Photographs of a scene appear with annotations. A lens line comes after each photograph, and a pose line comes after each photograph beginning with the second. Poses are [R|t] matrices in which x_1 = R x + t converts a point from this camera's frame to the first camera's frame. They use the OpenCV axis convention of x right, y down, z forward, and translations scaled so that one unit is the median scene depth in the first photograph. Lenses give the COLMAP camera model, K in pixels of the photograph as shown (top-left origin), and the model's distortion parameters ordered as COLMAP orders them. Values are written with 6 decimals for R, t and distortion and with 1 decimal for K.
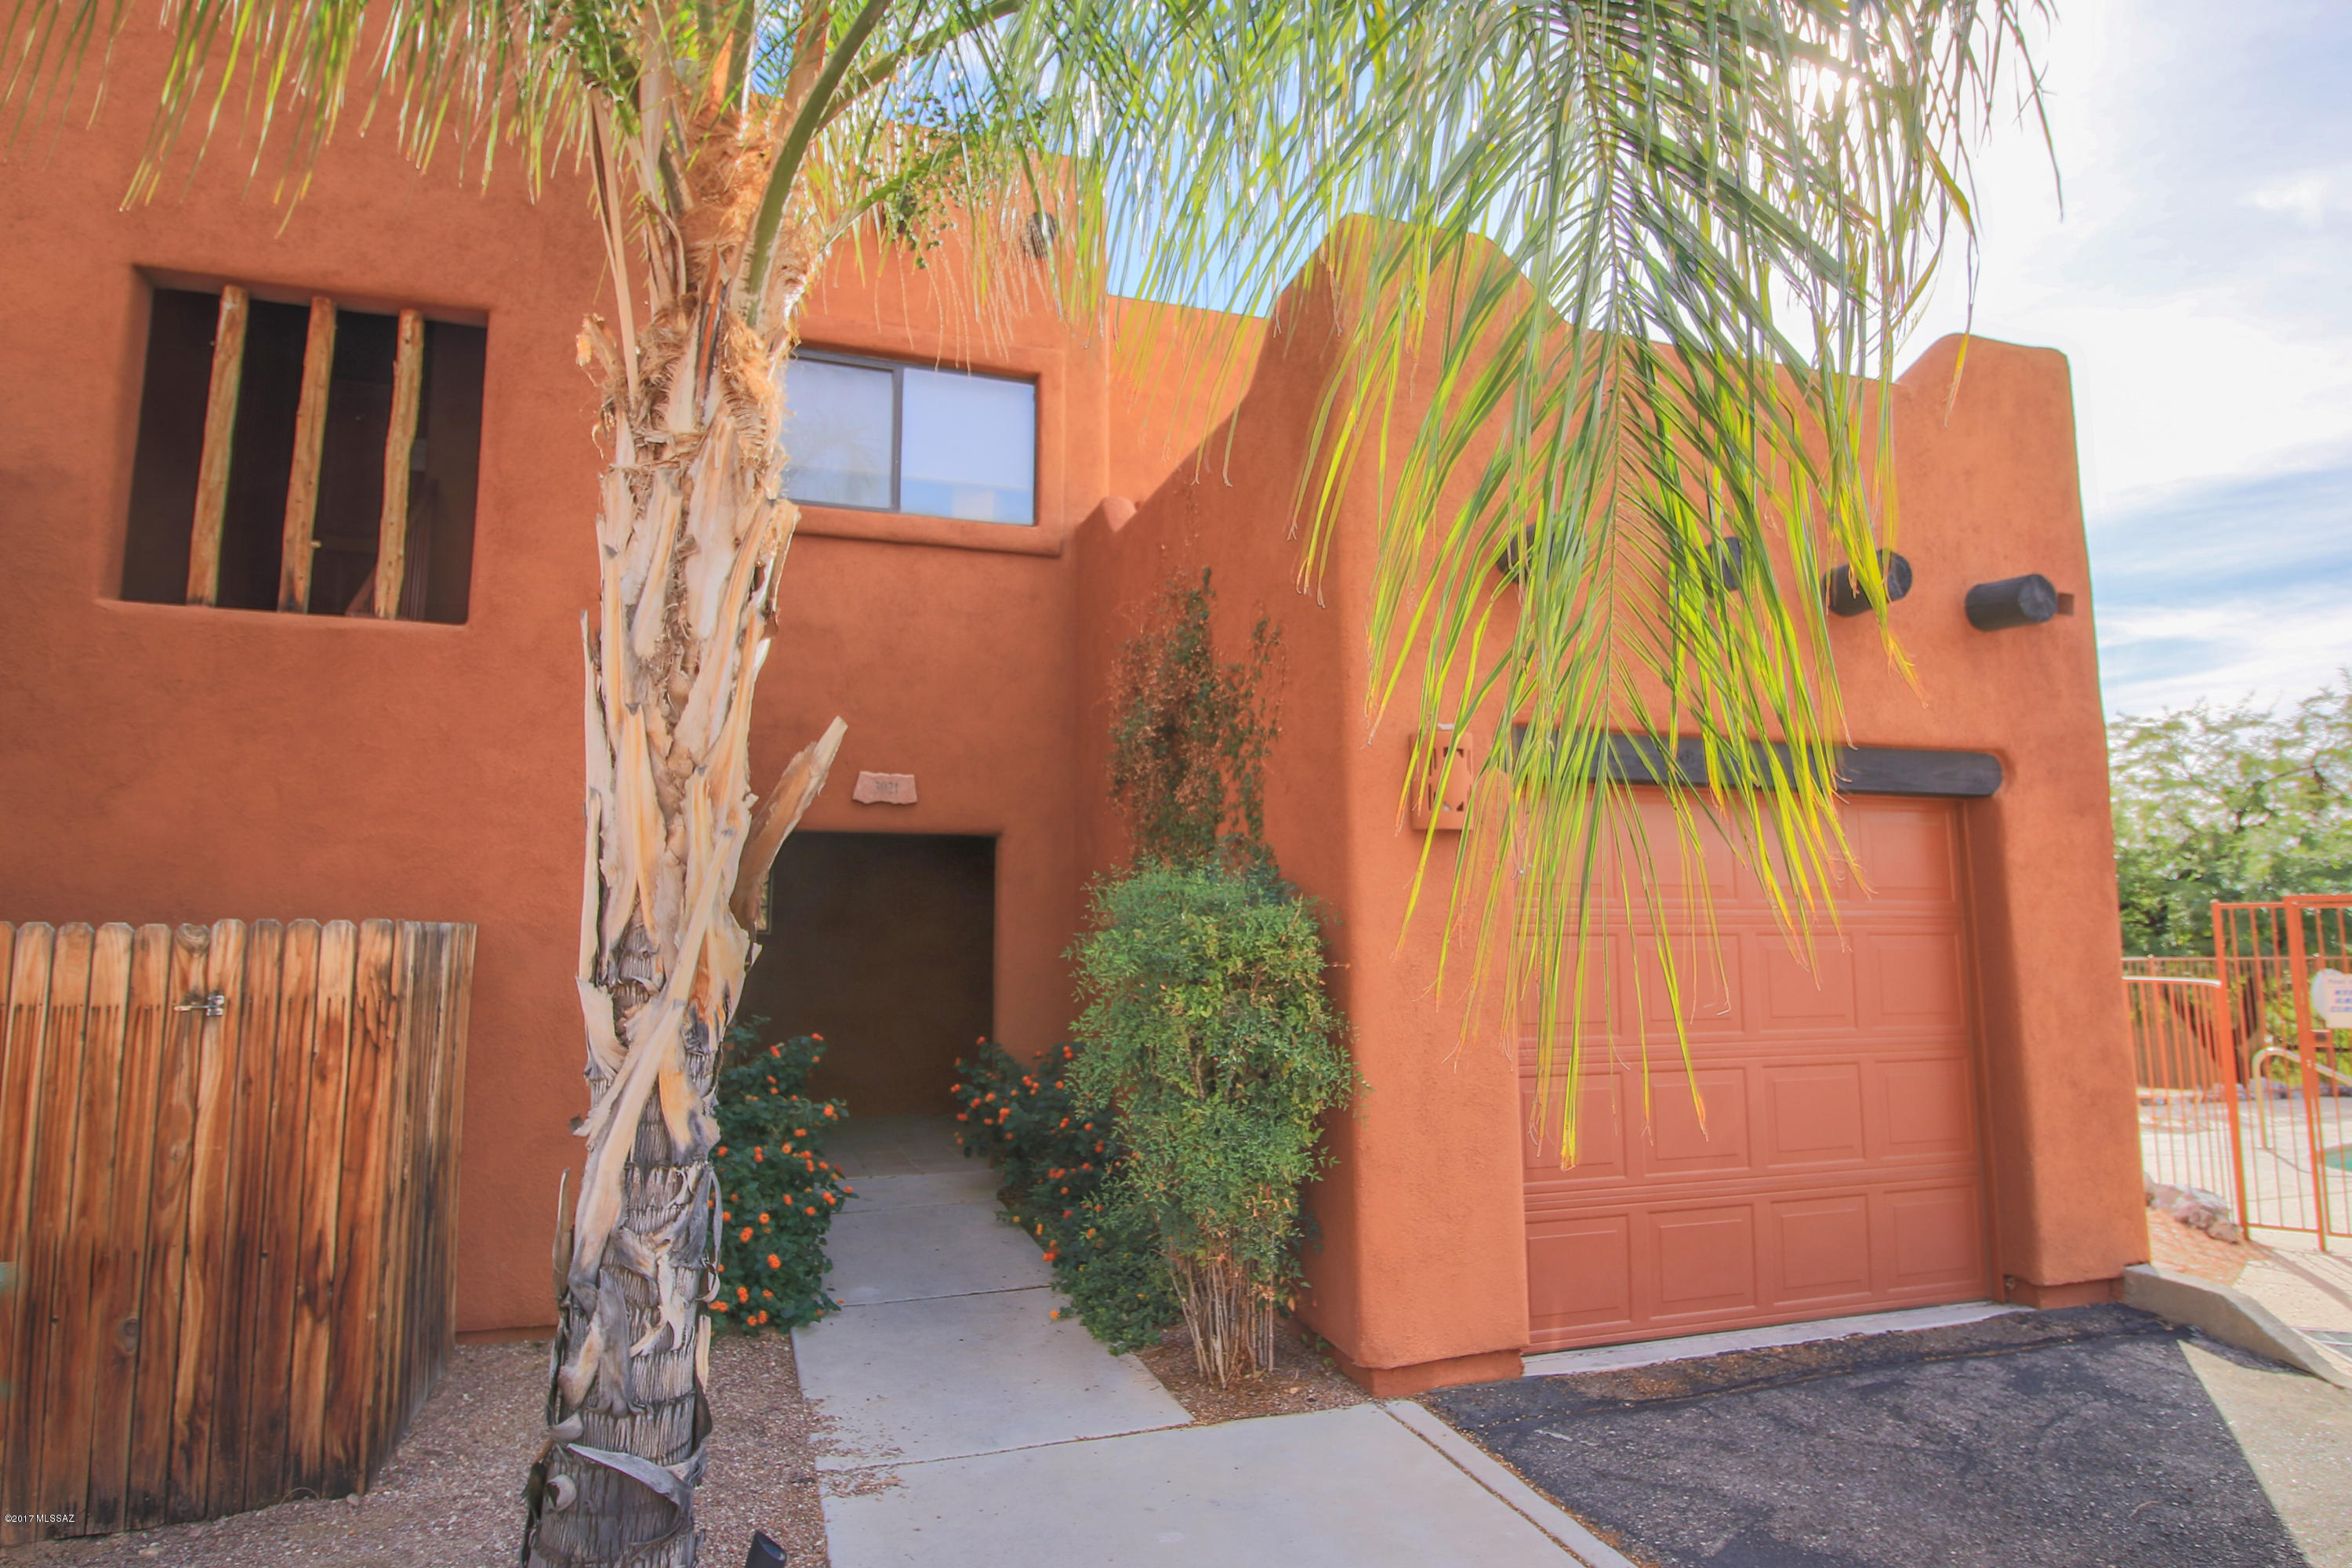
lens RADIAL K [[1251.2, 0, 1176.0], [0, 1251.2, 784.0], [0, 0, 1]] dist [0.001301, 0.000164]
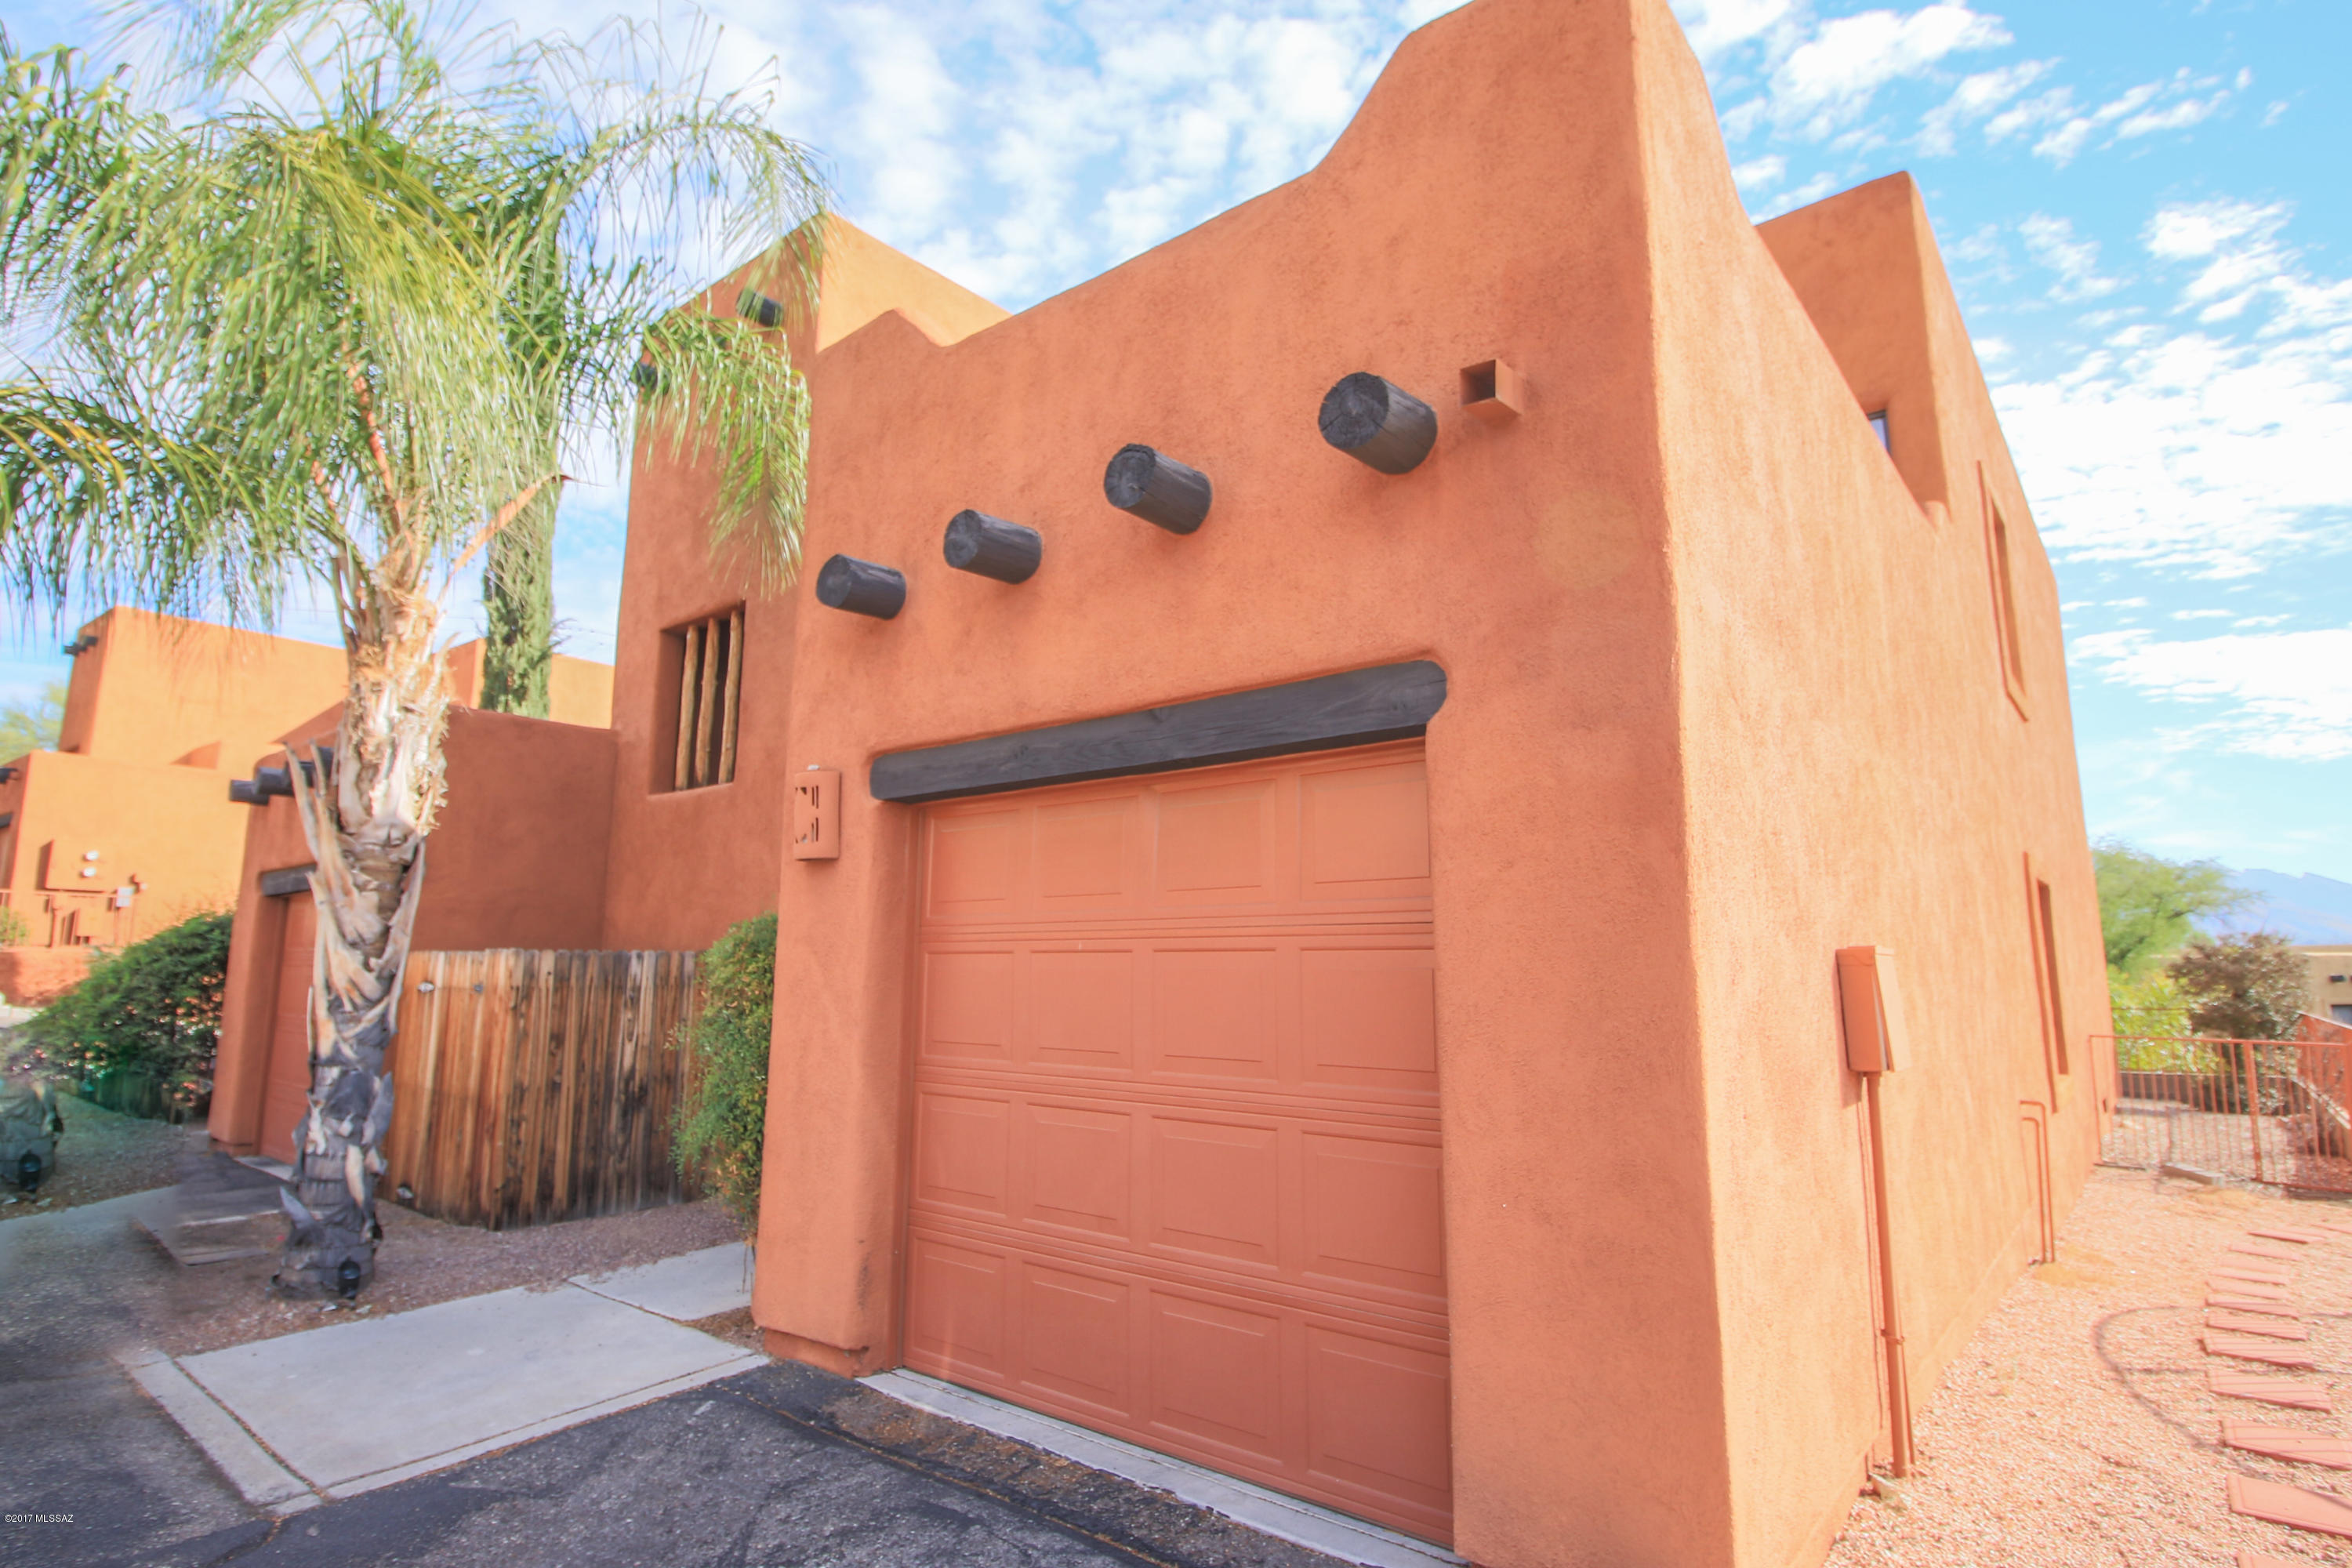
lens RADIAL K [[1107.4, 0, 1176.0], [0, 1107.4, 784.0], [0, 0, 1]] dist [-0.002129, -0.000630]
pose [[0.569548, -0.131727, -0.811334, 1.247197], [0.099635, 0.990860, -0.090932, 0.092523], [0.815897, -0.029047, 0.577467, 0.702301]]
